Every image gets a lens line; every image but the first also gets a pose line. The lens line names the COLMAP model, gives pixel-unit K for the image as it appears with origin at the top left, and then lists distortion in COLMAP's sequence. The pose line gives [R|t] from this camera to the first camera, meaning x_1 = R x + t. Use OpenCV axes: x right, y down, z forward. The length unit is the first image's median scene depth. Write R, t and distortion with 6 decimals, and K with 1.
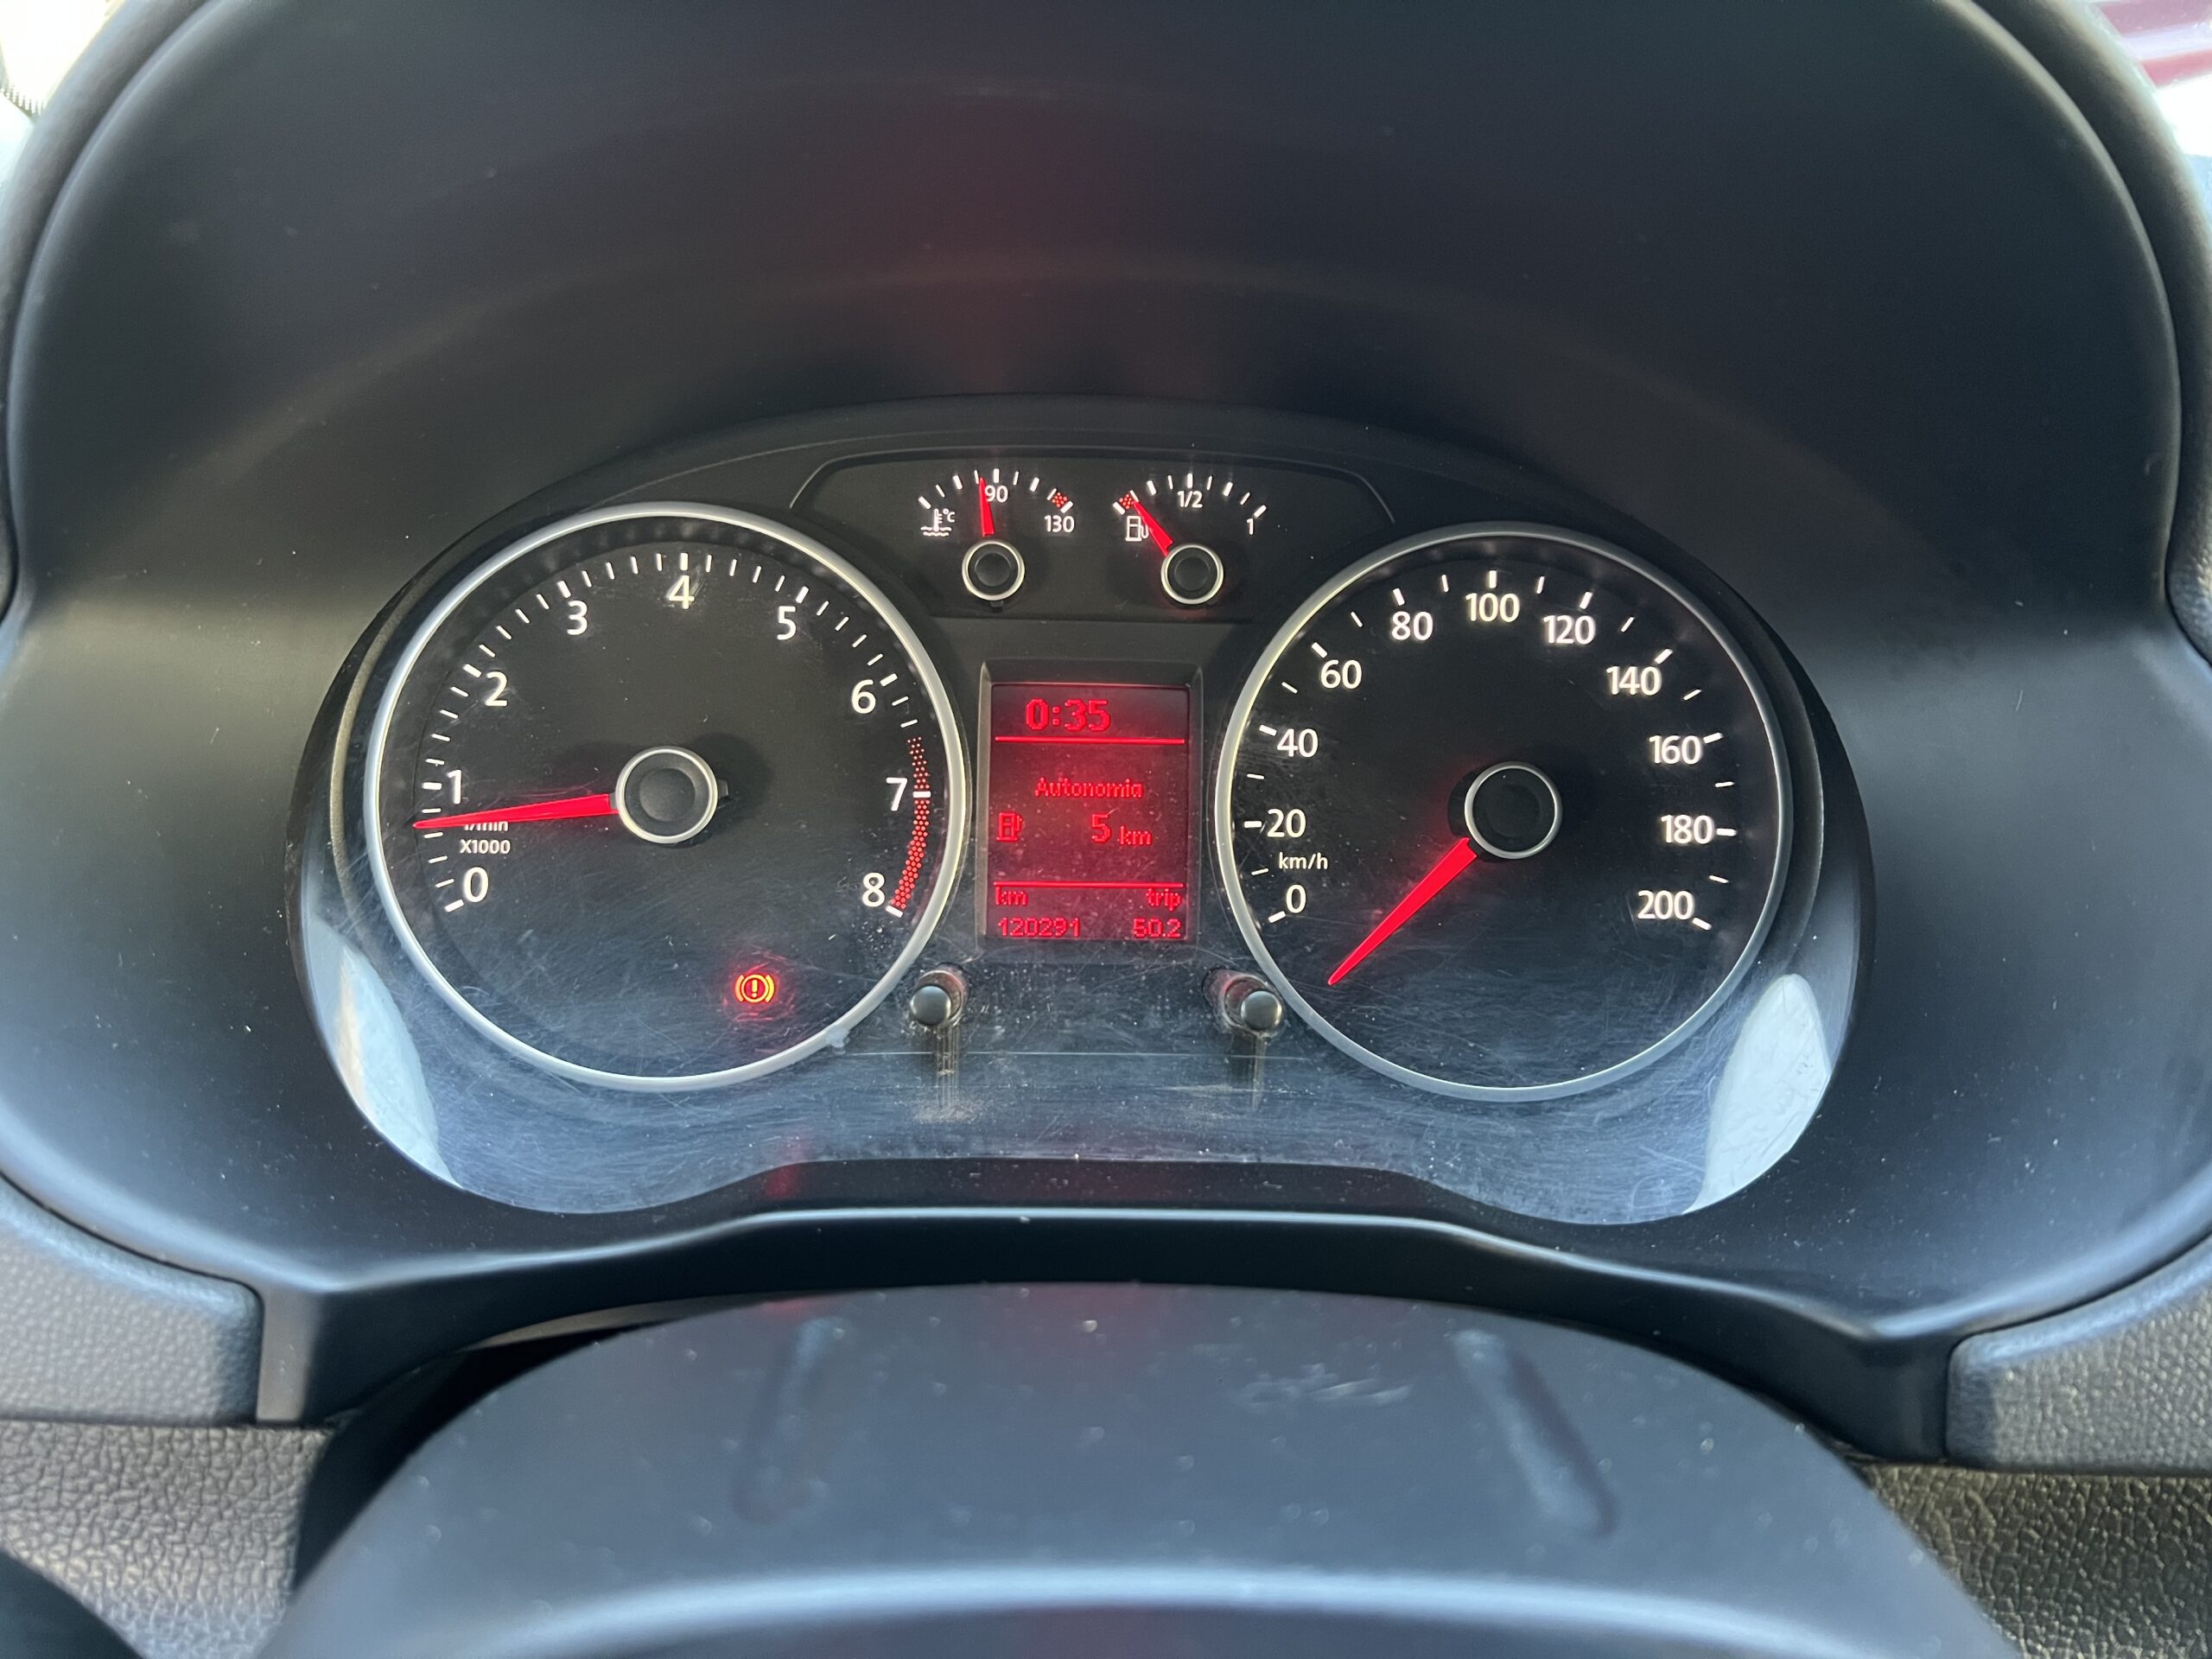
lens RADIAL K [[1728.8, 0, 1111.3], [0, 1728.8, 834.6], [0, 0, 1]] dist [0.103897, -0.102608]
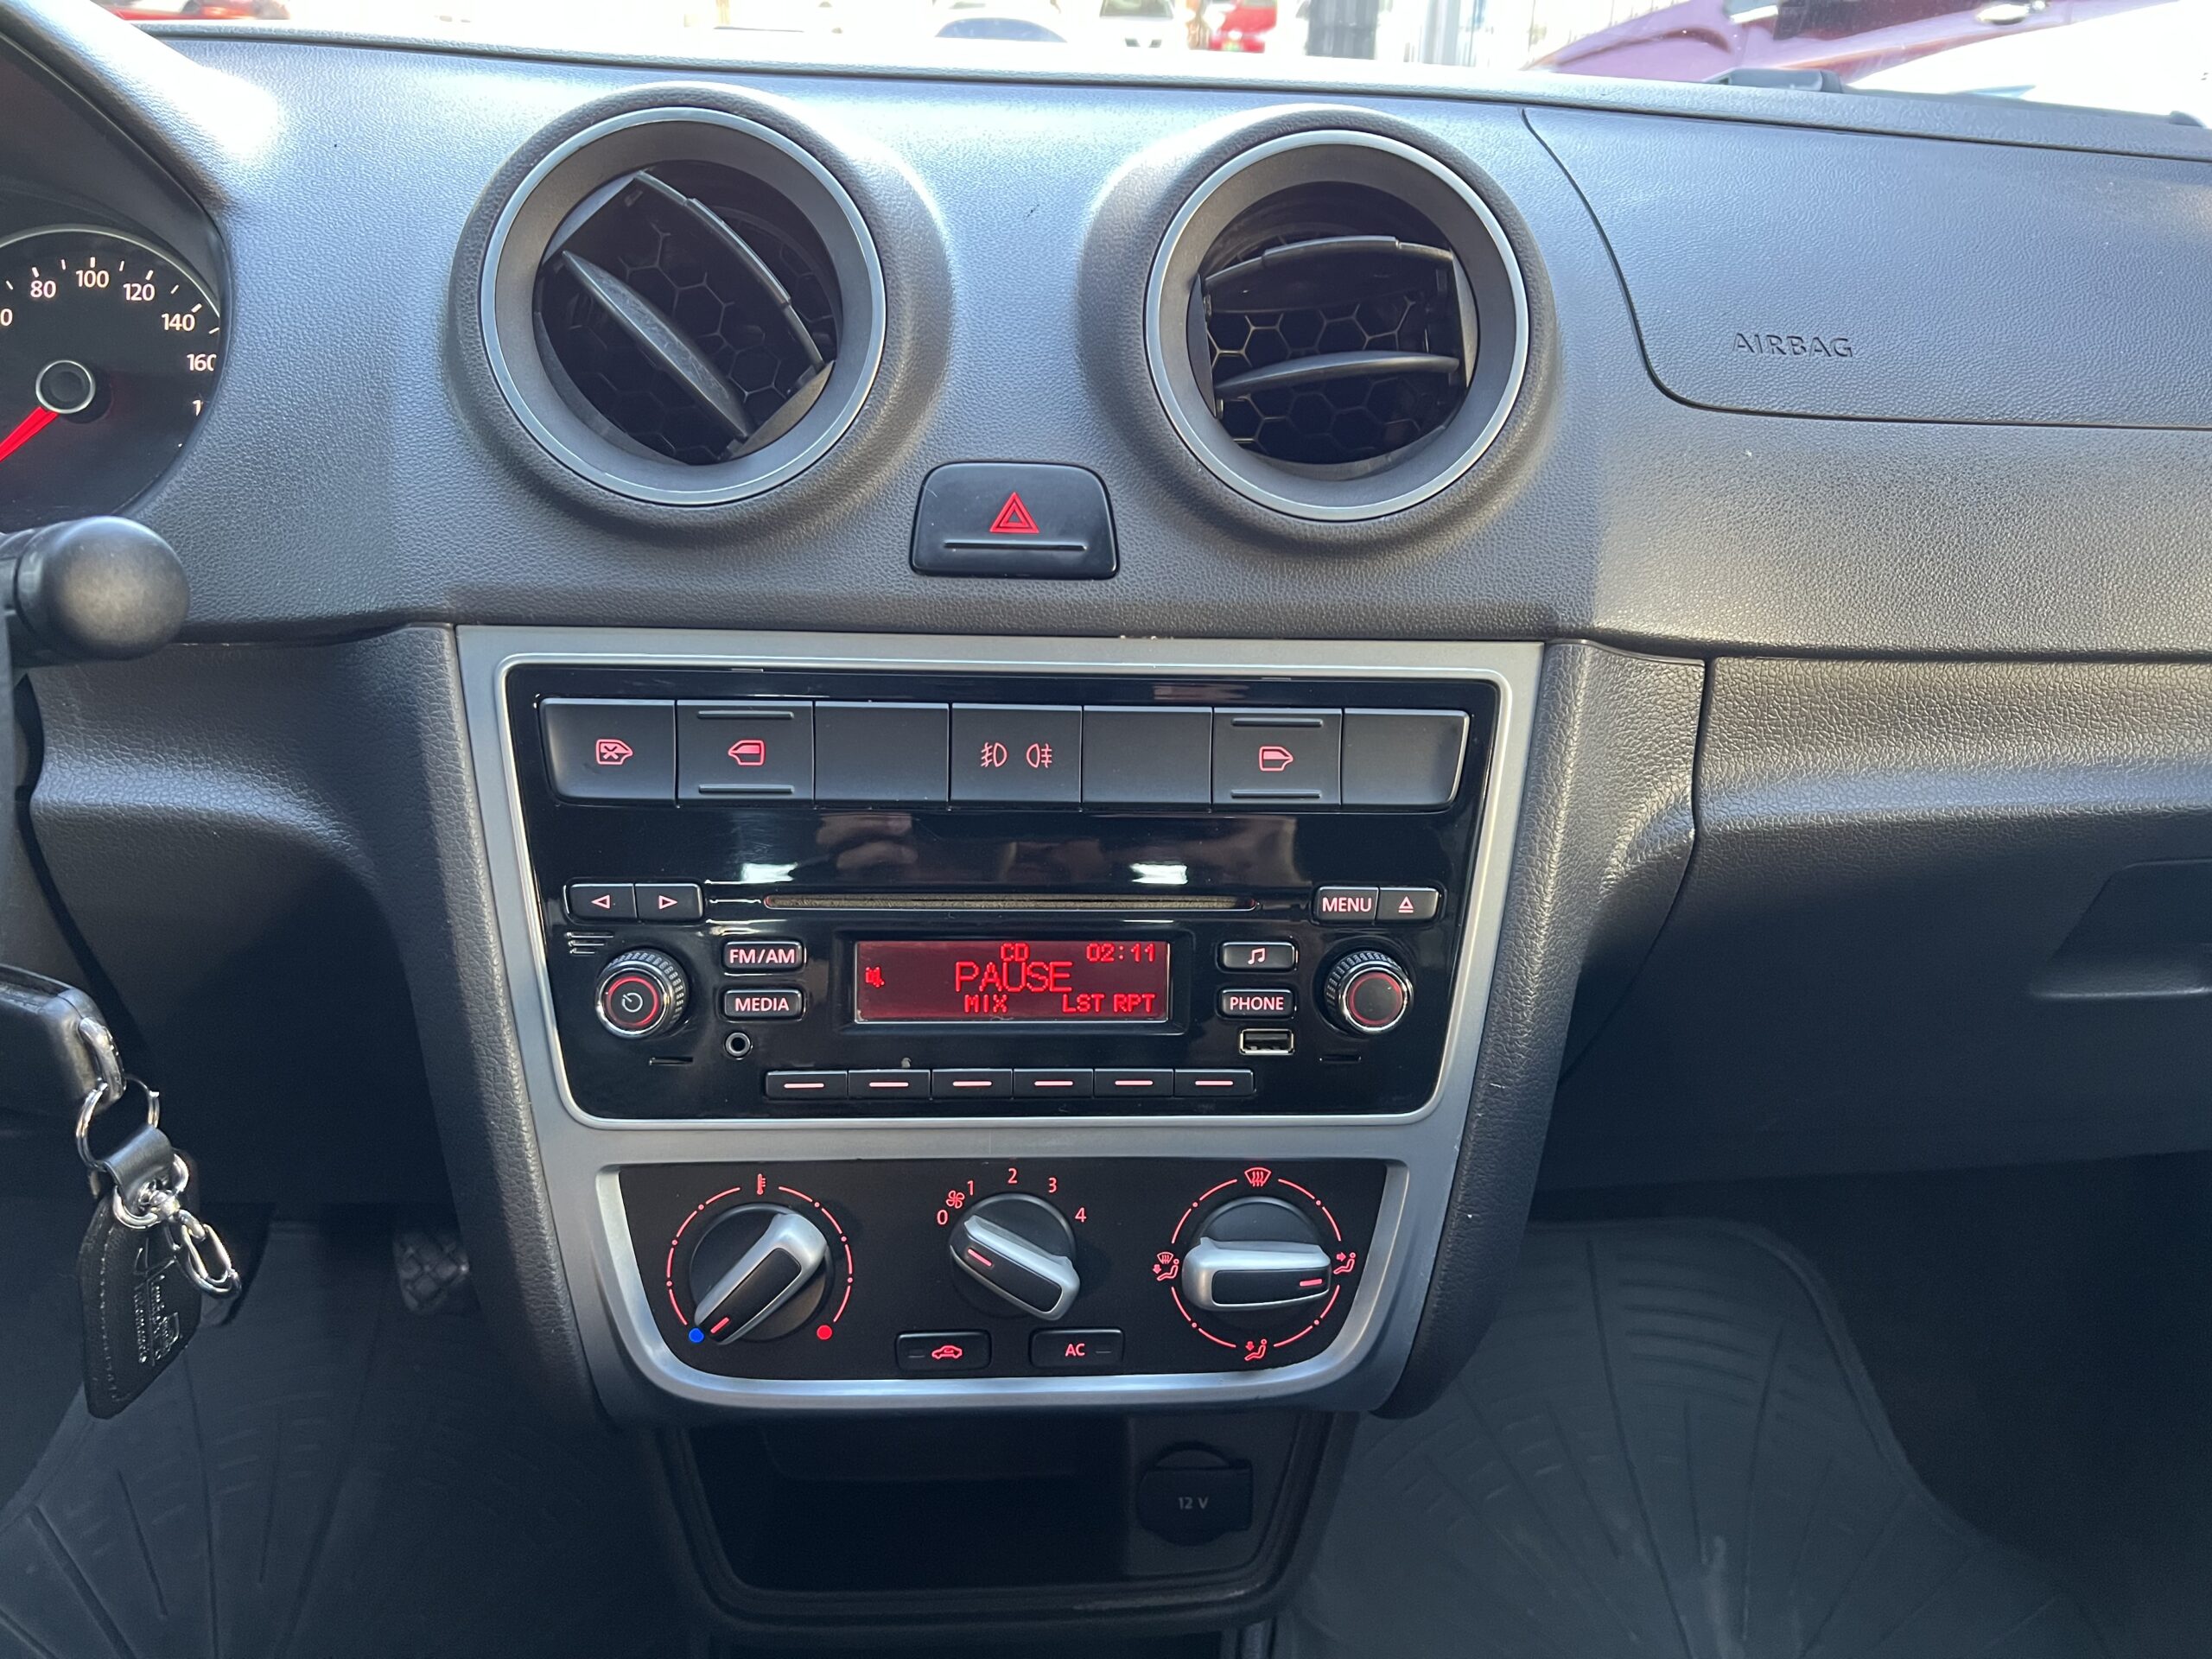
lens RADIAL K [[1651.7, 0, 1106.0], [0, 1651.7, 829.5], [0, 0, 1]] dist [0.072114, -0.082184]
pose [[0.999630, -0.011338, 0.024706, 1.170362], [0.011291, 0.999934, 0.002063, 0.417798], [-0.024728, -0.001783, 0.999693, -0.666321]]
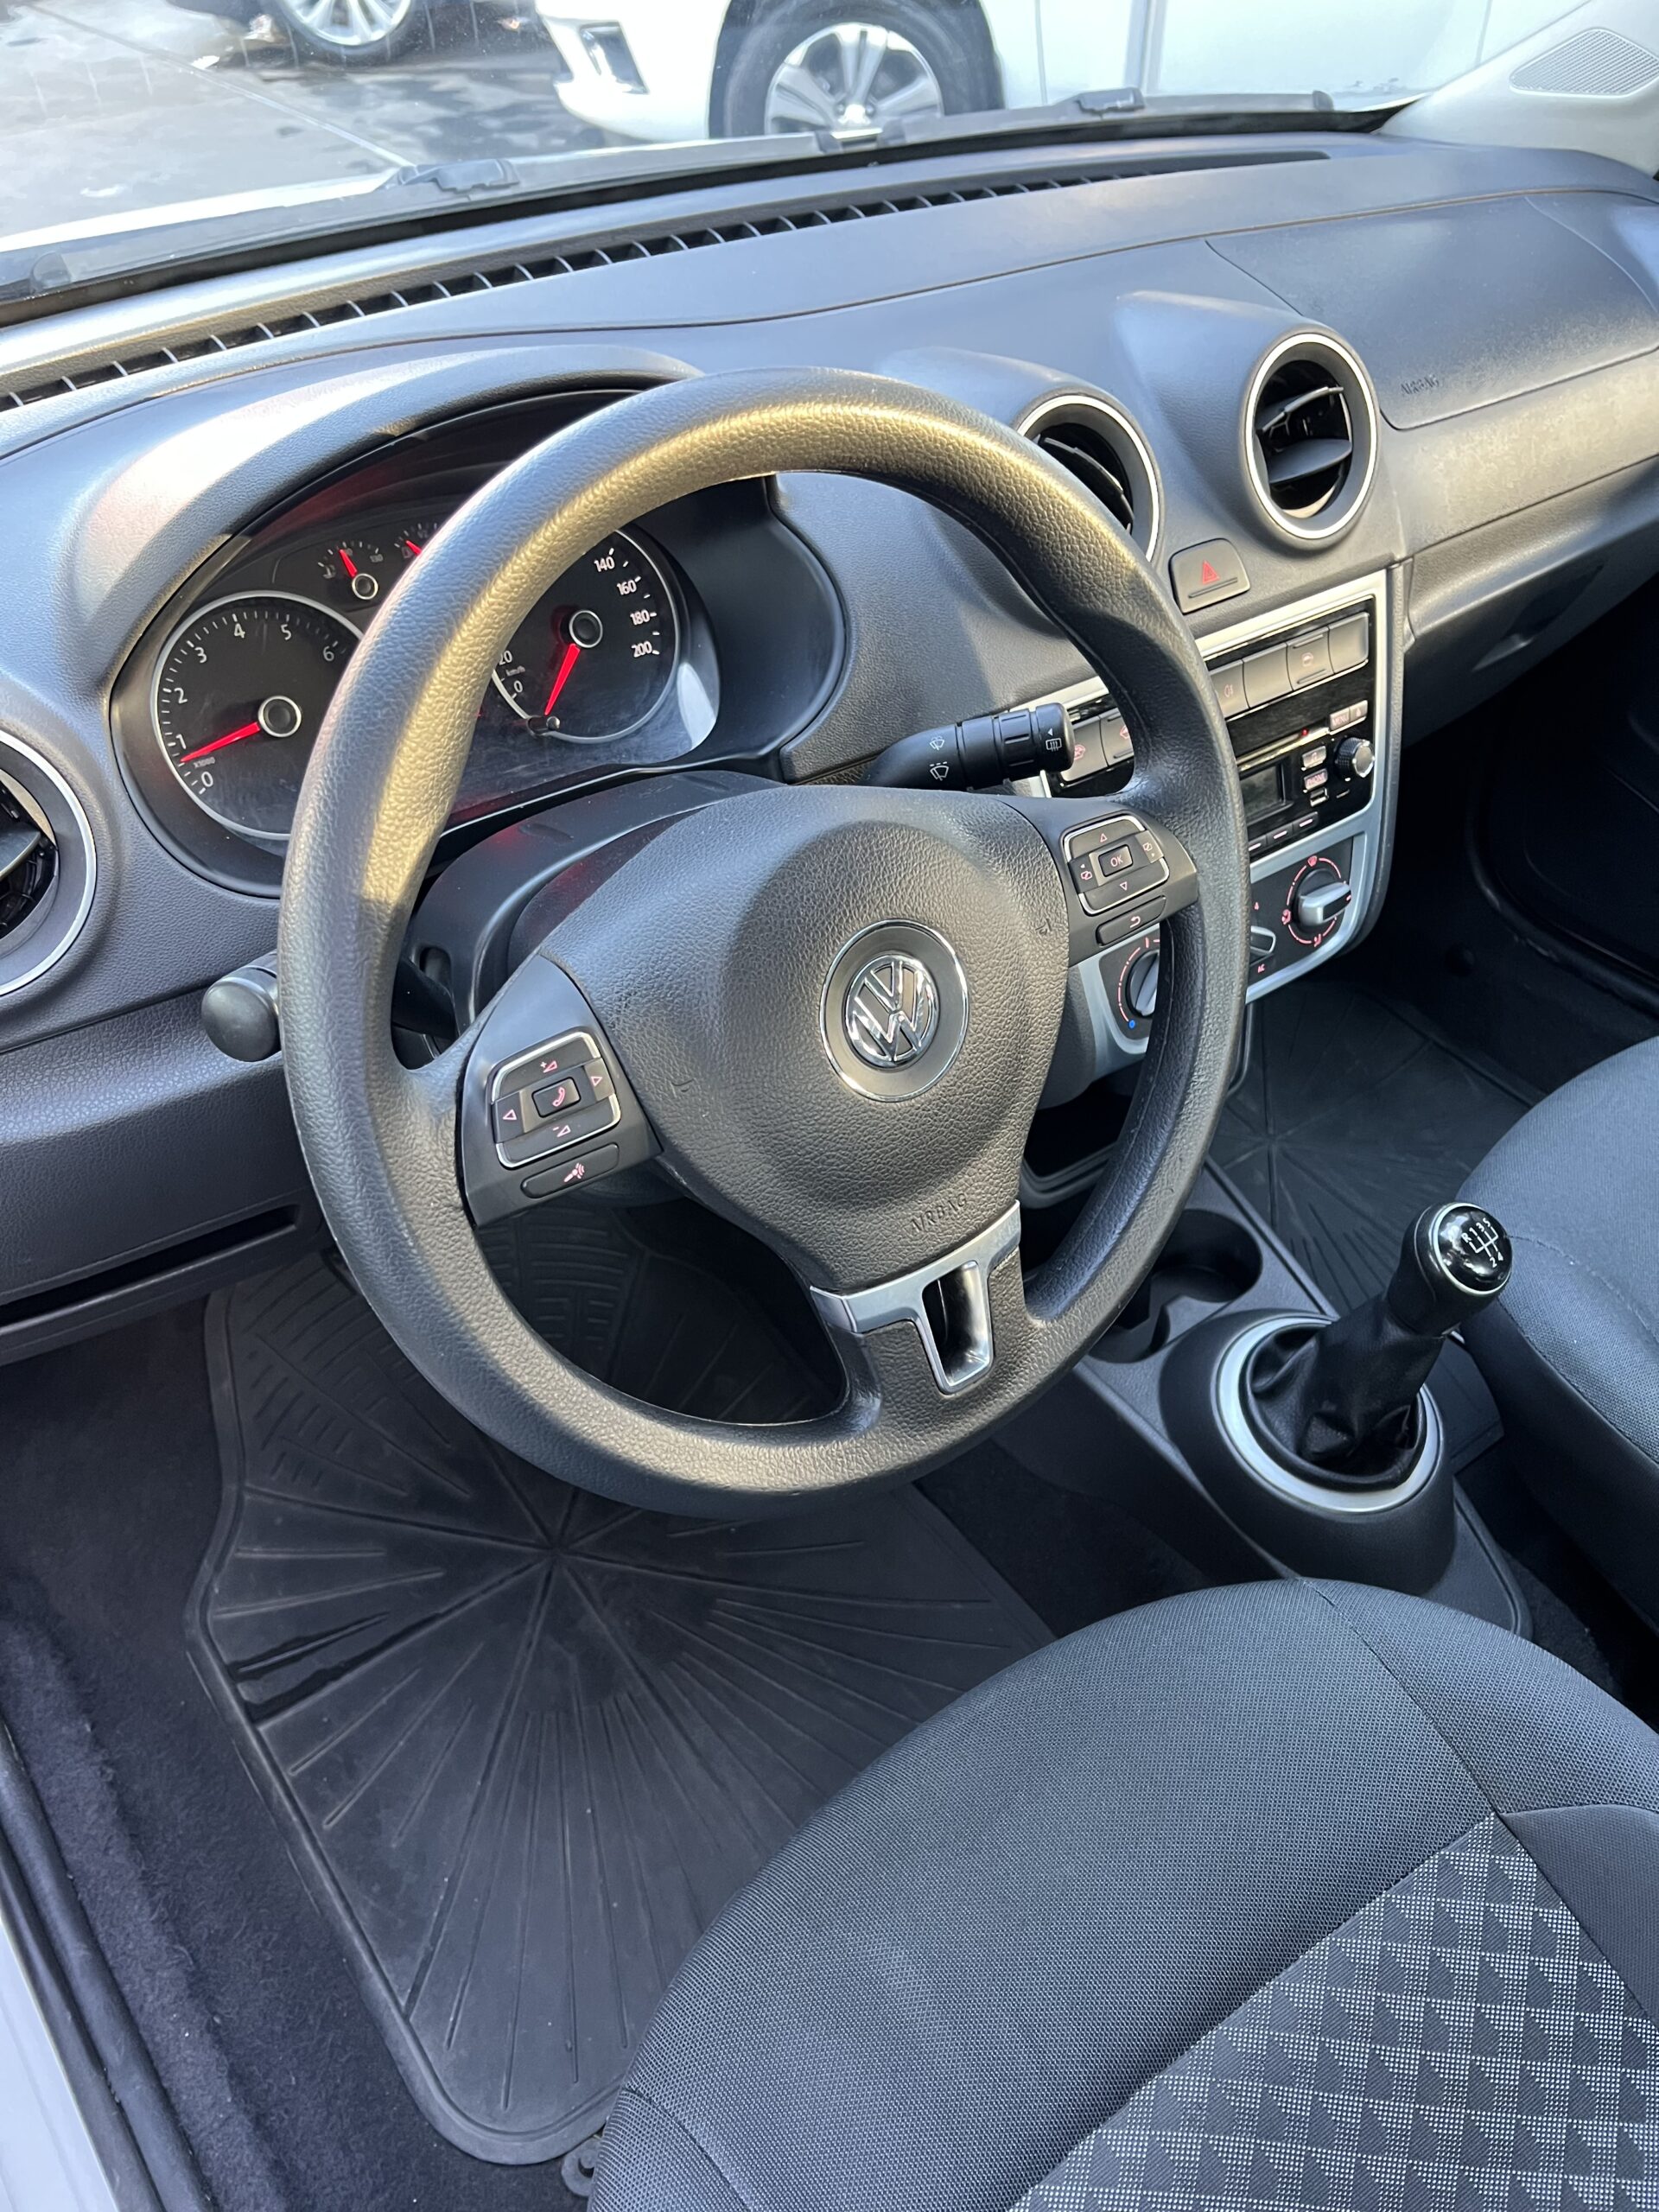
lens RADIAL K [[1705.5, 0, 829.5], [0, 1705.5, 1106.0], [0, 0, 1]] dist [0.022875, -0.004500]
pose [[0.810554, -0.394383, 0.432972, -0.842932], [0.255077, 0.903207, 0.345186, -0.154047], [-0.527199, -0.169350, 0.832696, -1.414534]]
